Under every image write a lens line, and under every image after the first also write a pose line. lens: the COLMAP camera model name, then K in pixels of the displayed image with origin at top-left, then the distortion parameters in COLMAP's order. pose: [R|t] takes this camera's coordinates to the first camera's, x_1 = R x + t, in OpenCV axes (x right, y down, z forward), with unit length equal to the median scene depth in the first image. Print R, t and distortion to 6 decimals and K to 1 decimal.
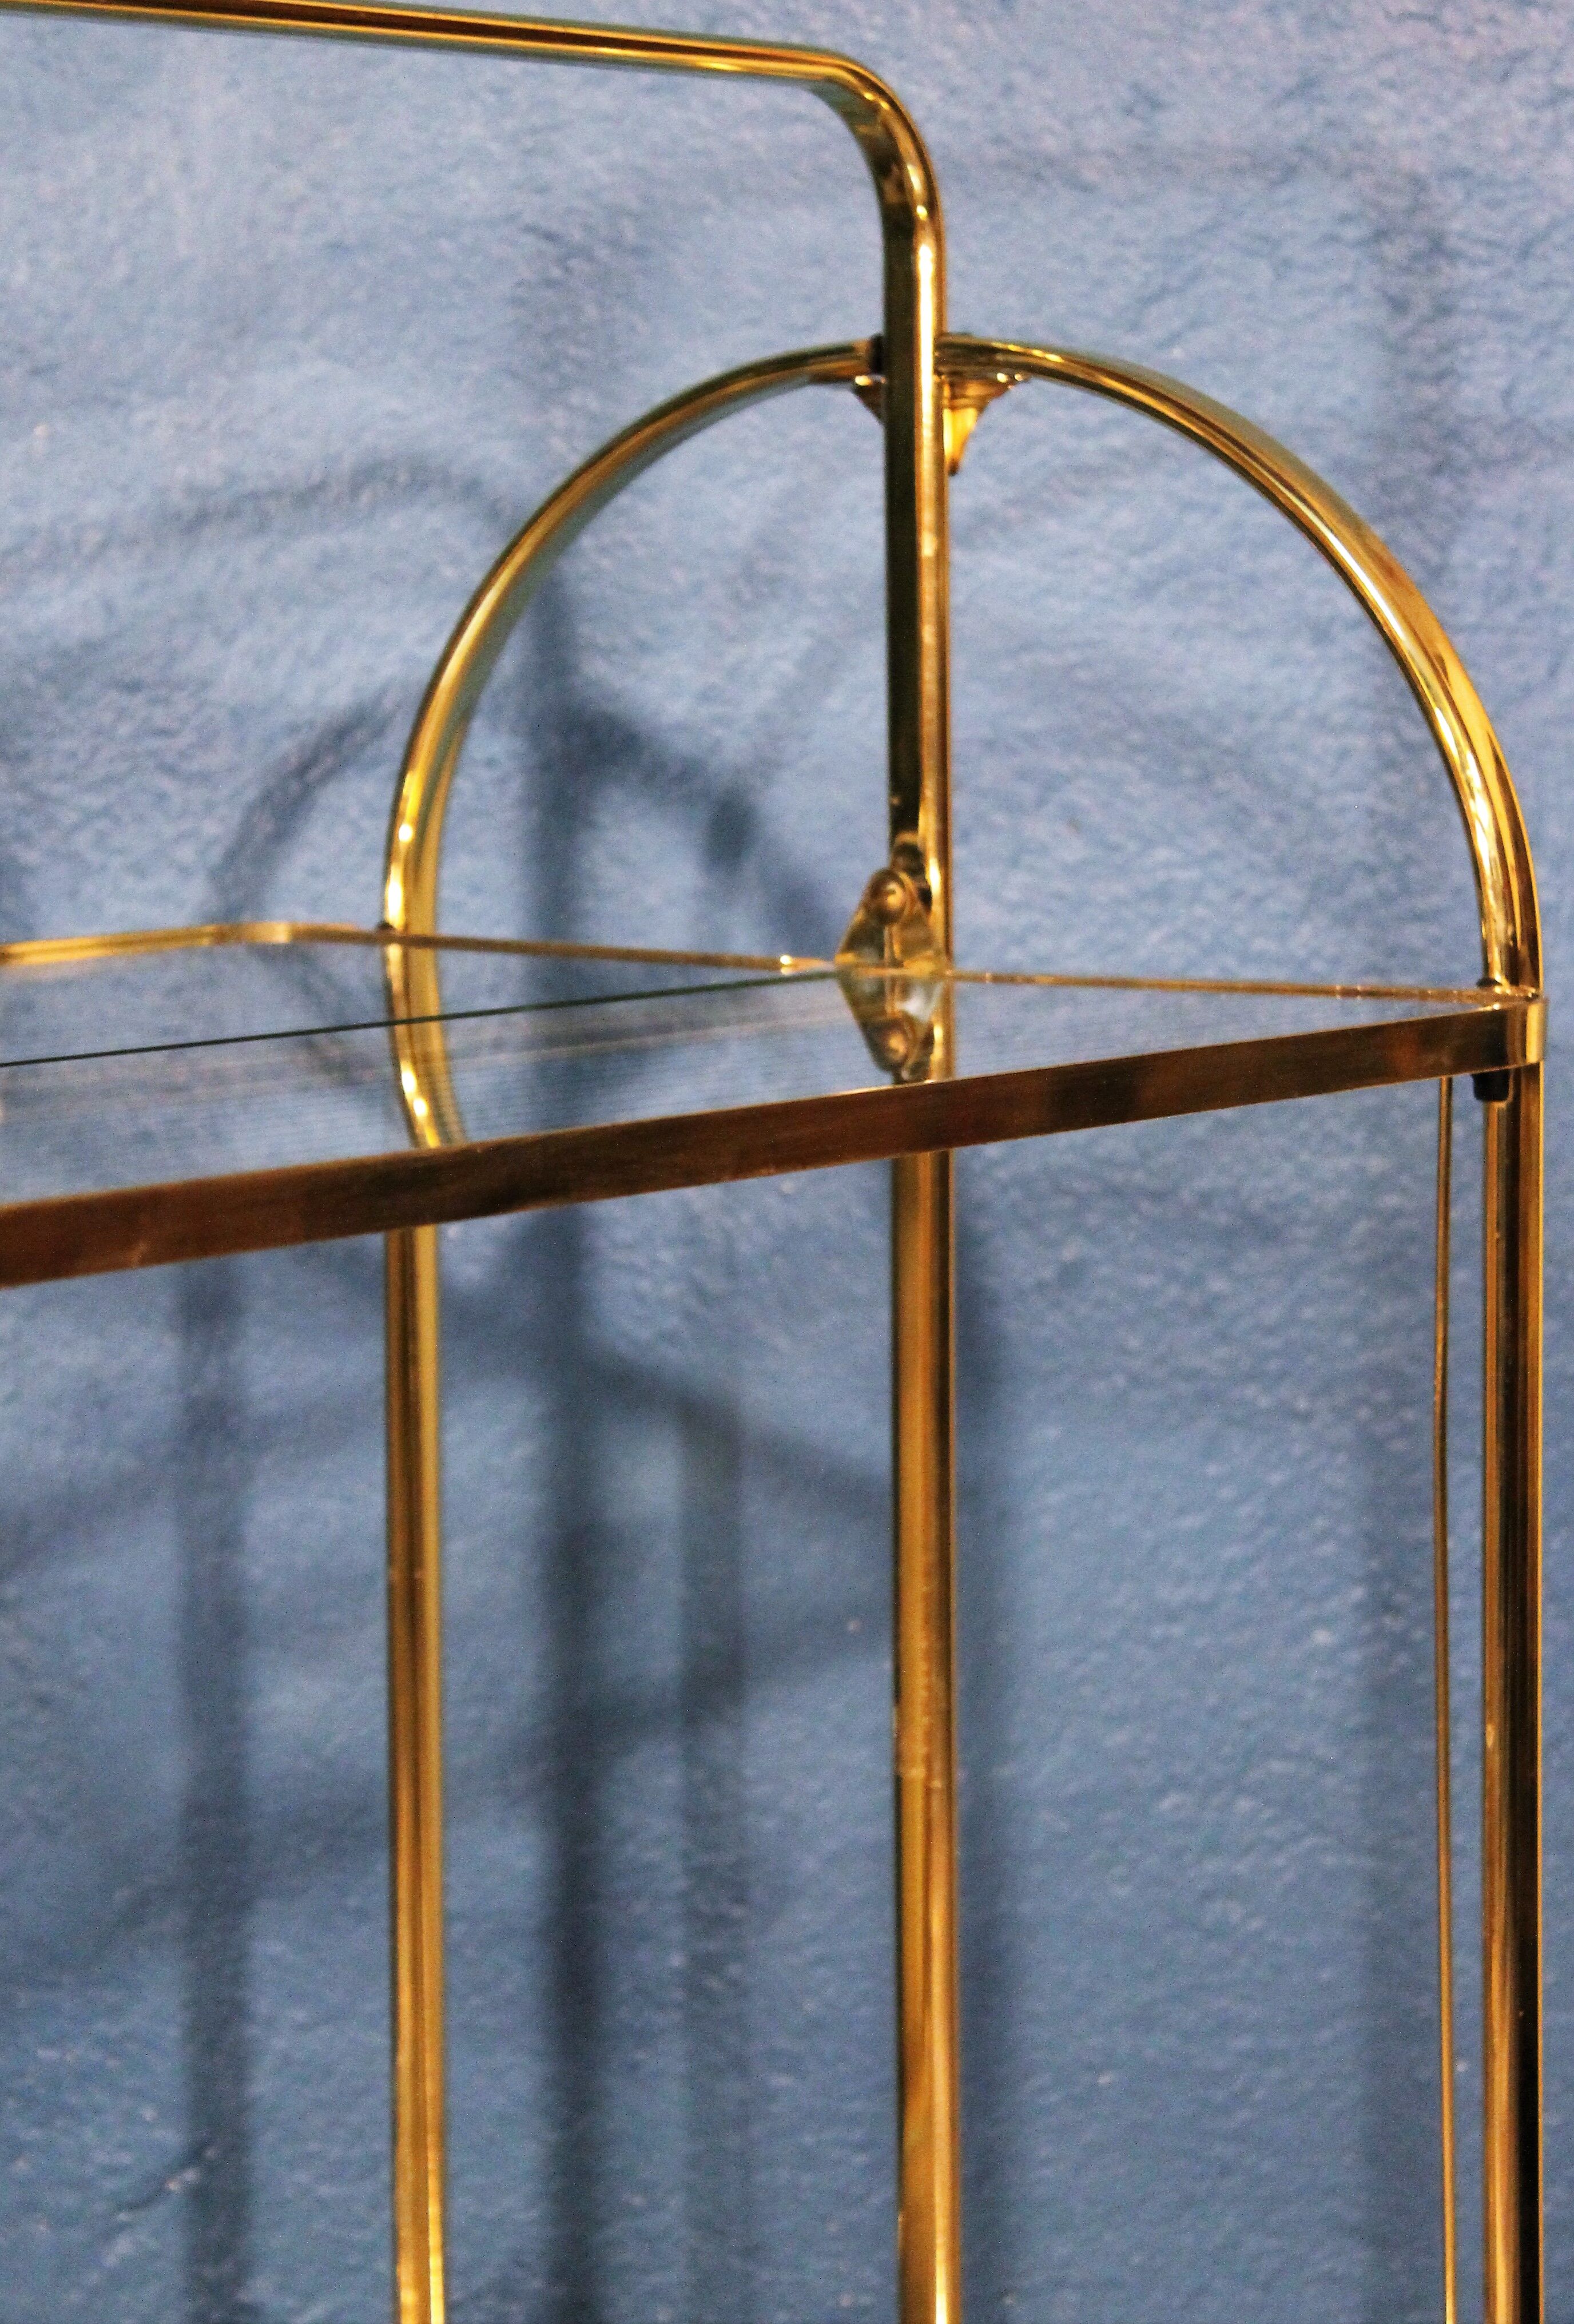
lens RADIAL K [[5628.7, 0, 779.6], [0, 5628.7, 1168.9], [0, 0, 1]] dist [0.078735, 0.000000]
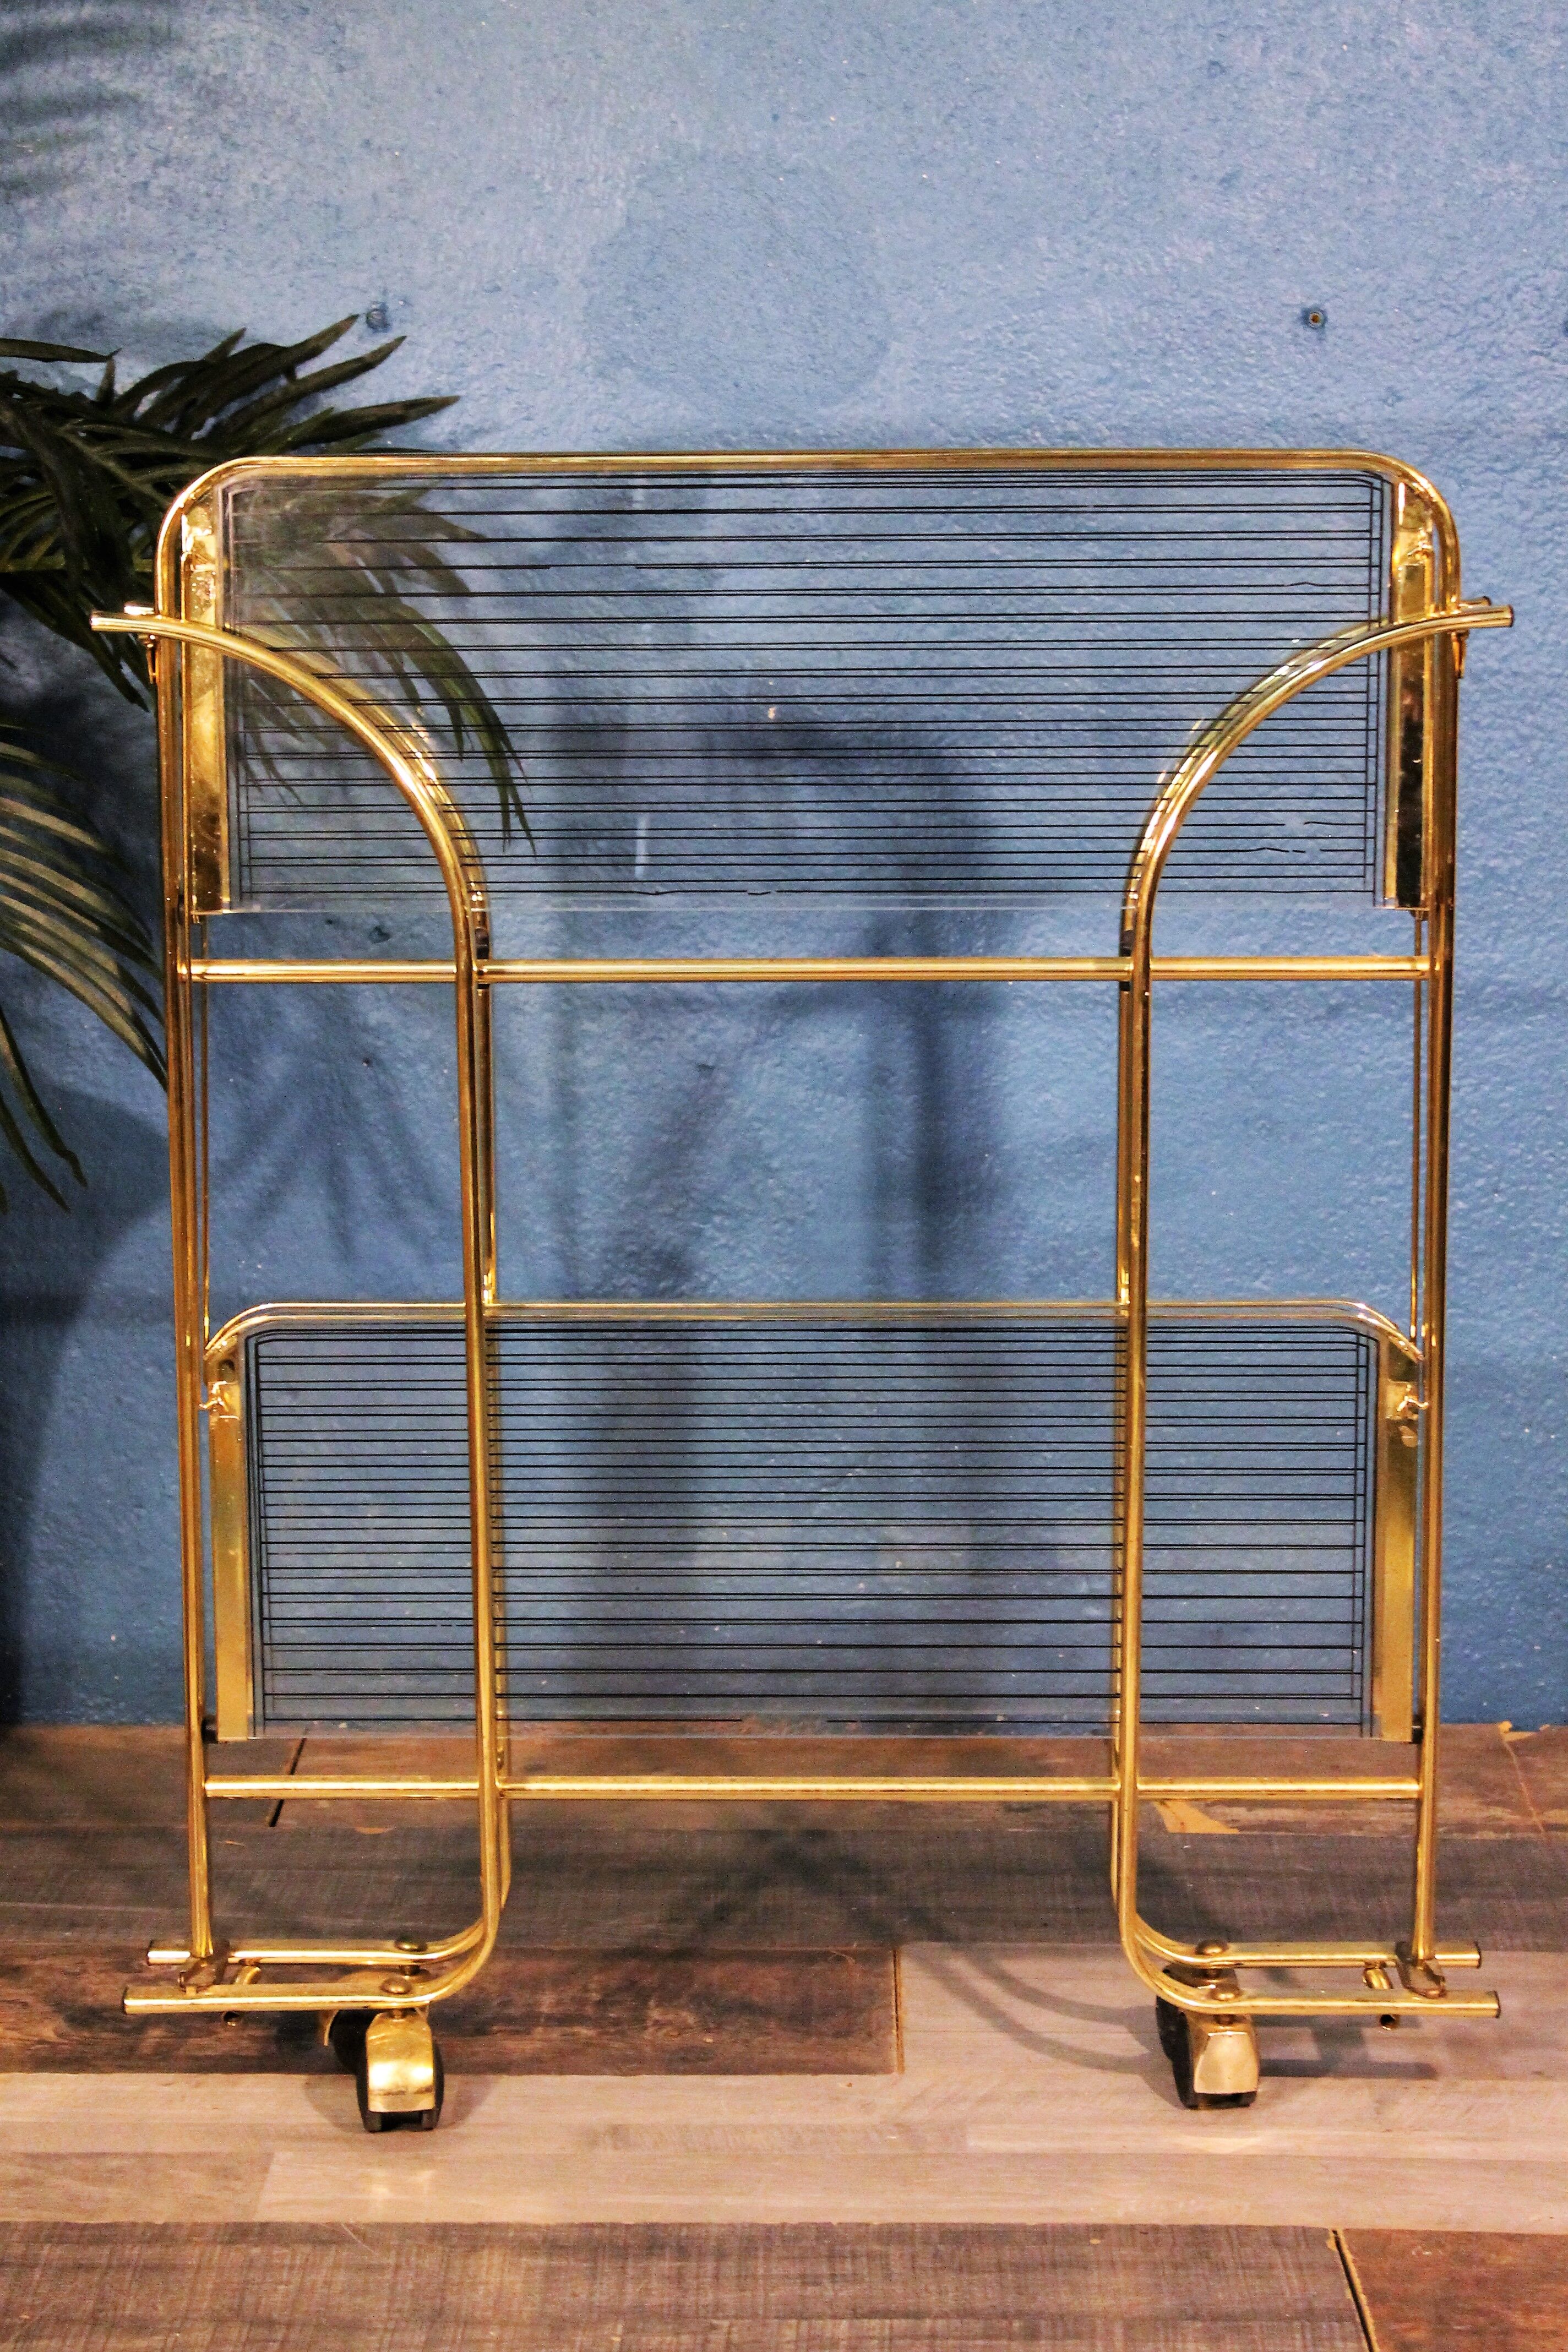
lens RADIAL K [[4980.0, 0, 769.5], [0, 4980.0, 1162.2], [0, 0, 1]] dist [0.040922, 0.000000]
pose [[0.998853, 0.023829, -0.041539, -0.068153], [-0.020348, 0.996400, 0.082304, -0.065775], [0.043351, -0.081364, 0.995741, -0.692973]]
